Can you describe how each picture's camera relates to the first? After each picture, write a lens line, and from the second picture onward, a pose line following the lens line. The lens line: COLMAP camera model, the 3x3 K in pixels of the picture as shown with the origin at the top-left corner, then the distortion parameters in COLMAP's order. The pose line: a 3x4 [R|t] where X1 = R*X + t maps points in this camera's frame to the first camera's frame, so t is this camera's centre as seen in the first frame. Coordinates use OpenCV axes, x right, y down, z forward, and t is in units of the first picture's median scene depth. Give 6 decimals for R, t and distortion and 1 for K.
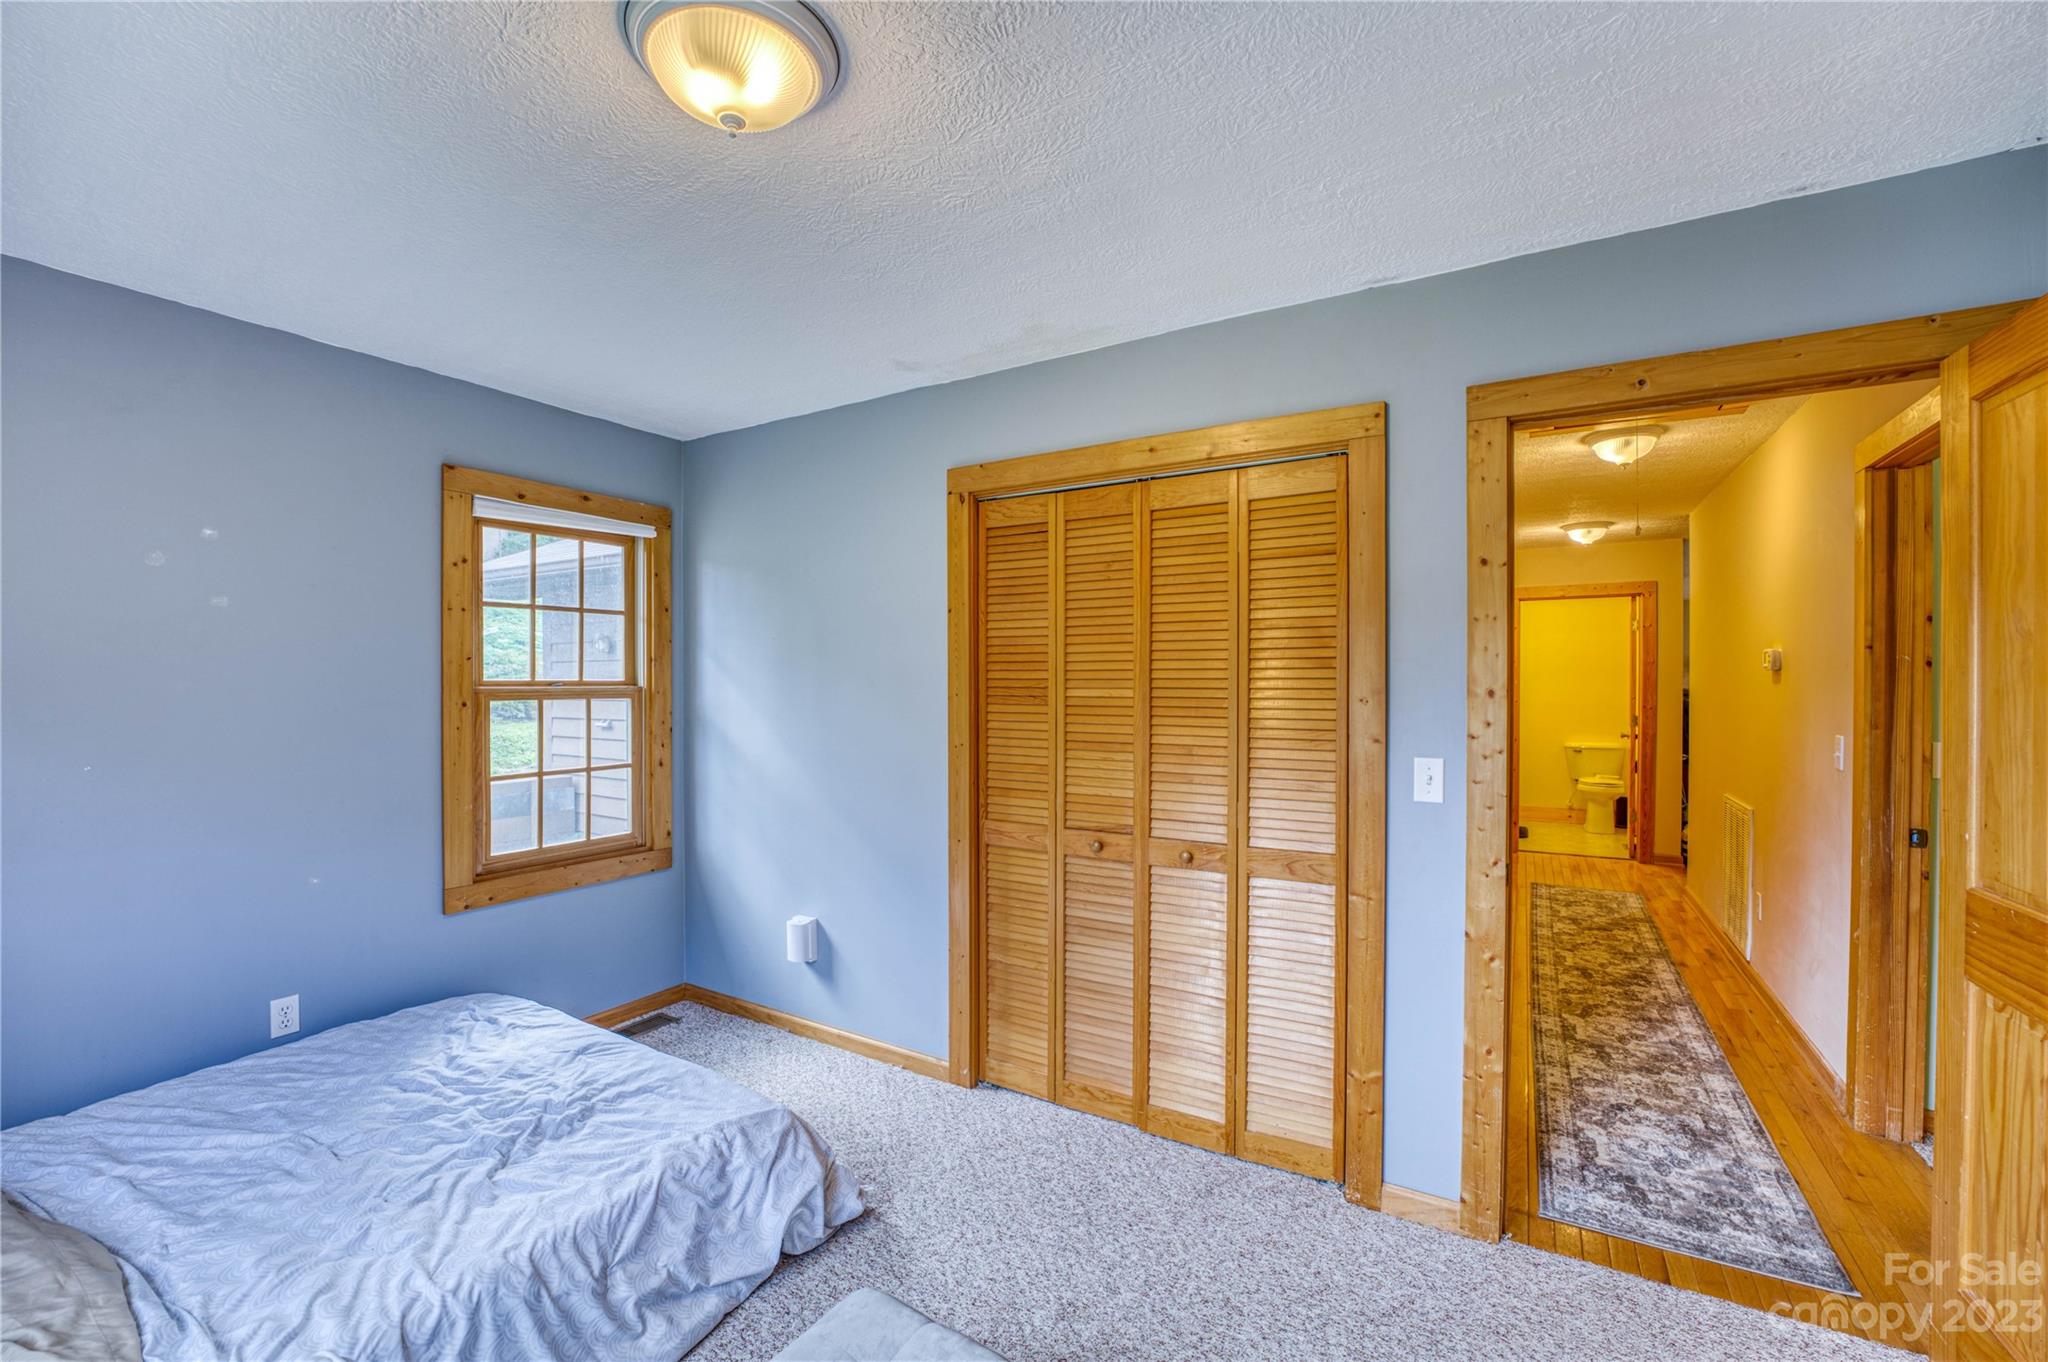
lens RADIAL K [[827.0, 0, 1029.2], [0, 827.0, 684.6], [0, 0, 1]] dist [-0.025183, 0.003248]
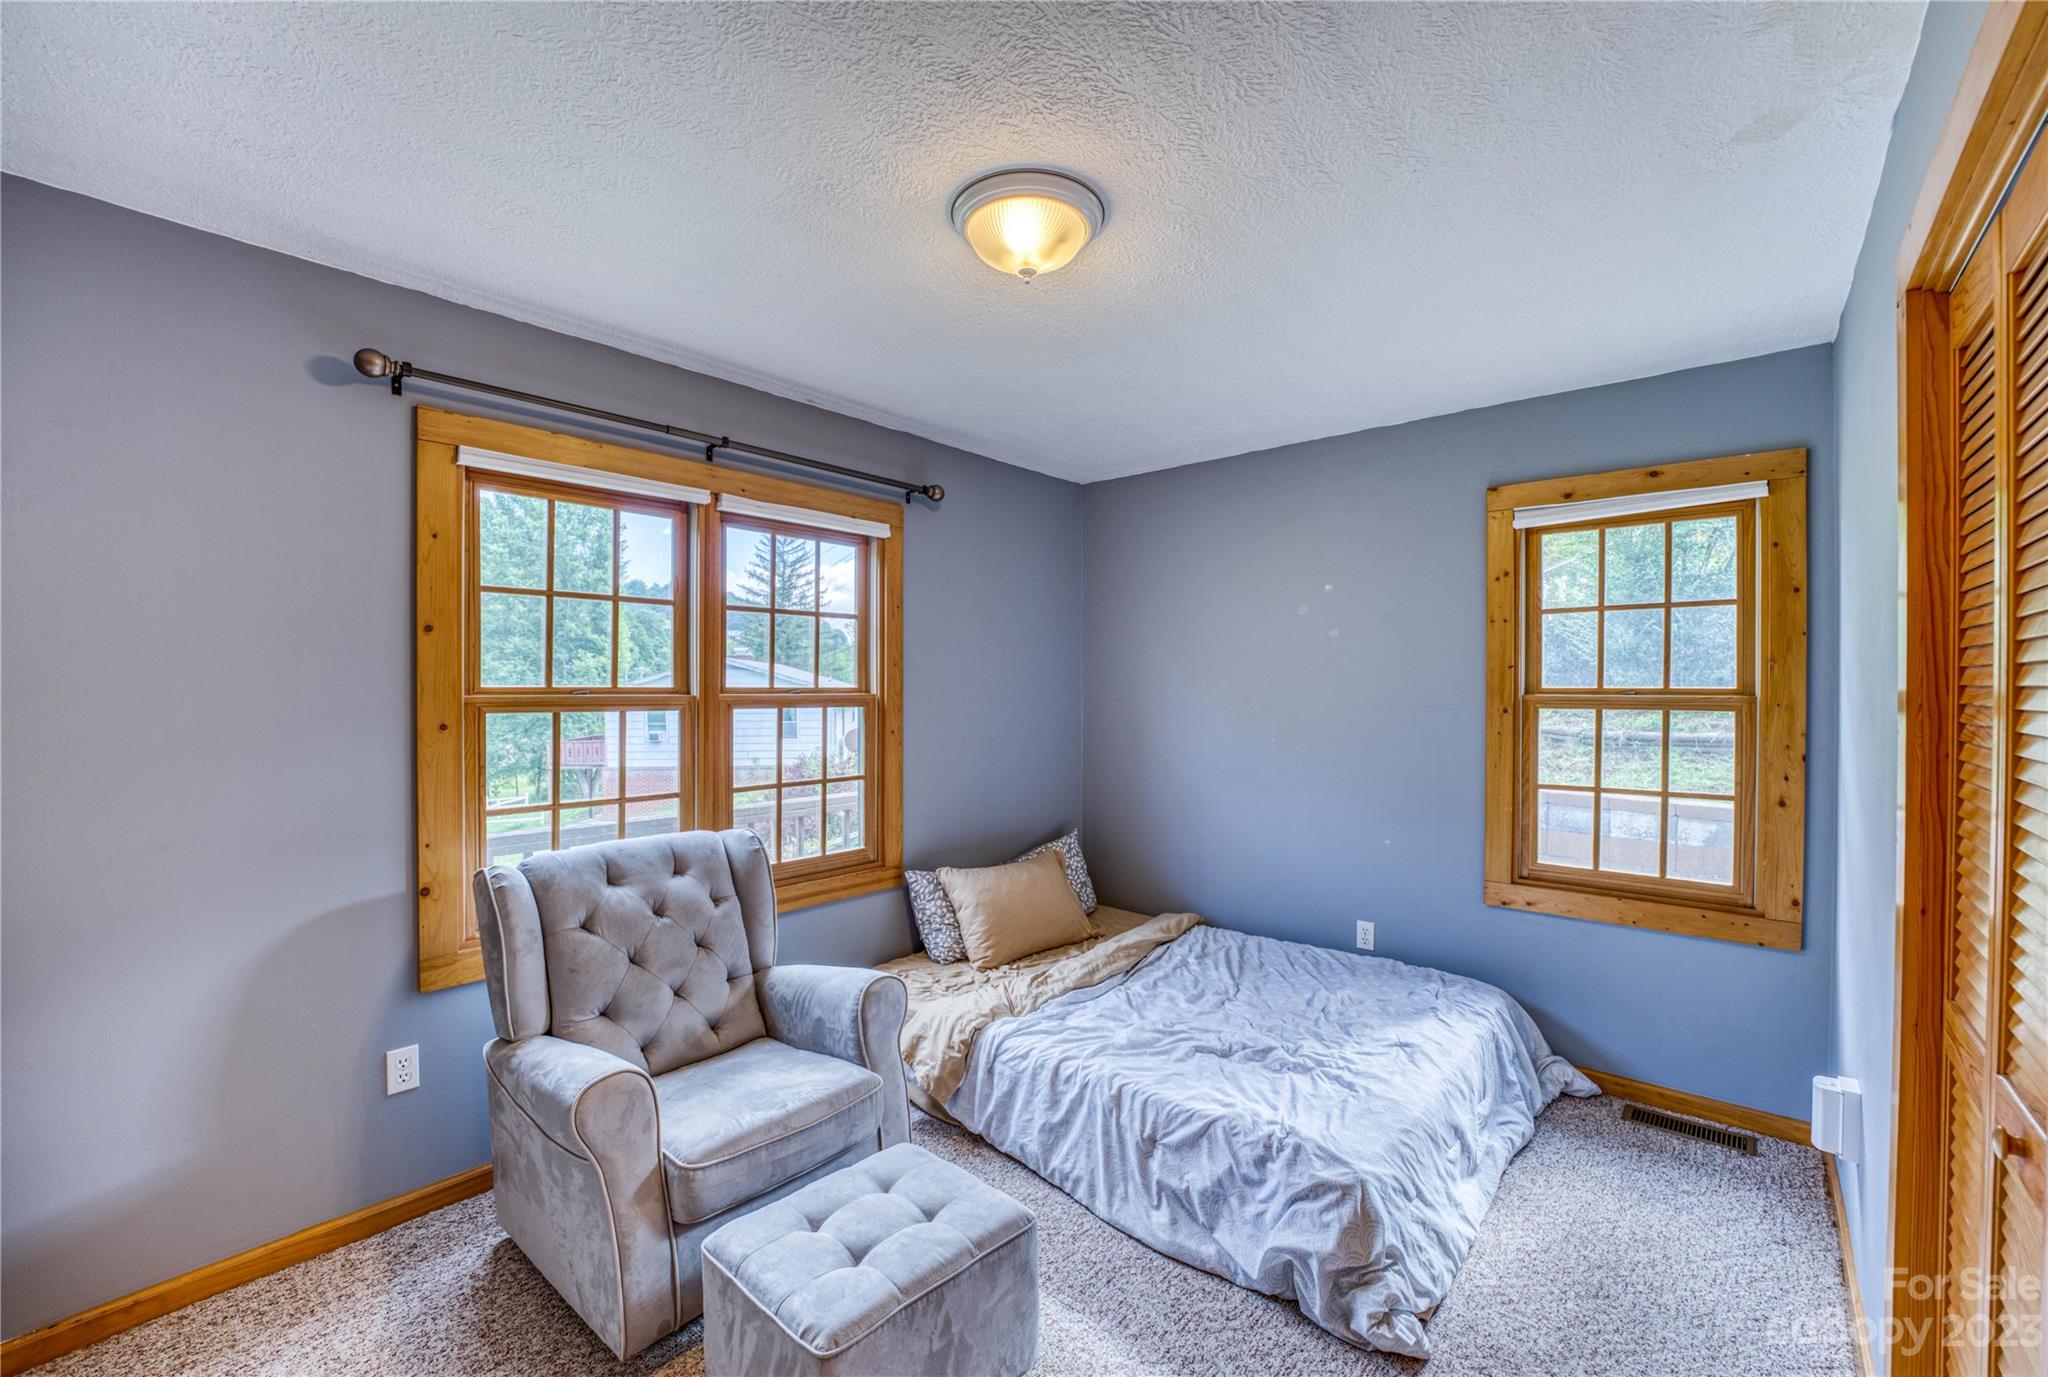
lens RADIAL K [[831.5, 0, 1027.8], [0, 831.5, 685.0], [0, 0, 1]] dist [-0.002750, -0.000113]
pose [[-0.151560, 0.003447, -0.988442, 0.599092], [-0.004436, 0.999981, 0.004168, -0.013739], [0.988438, 0.005017, -0.151542, 0.719419]]
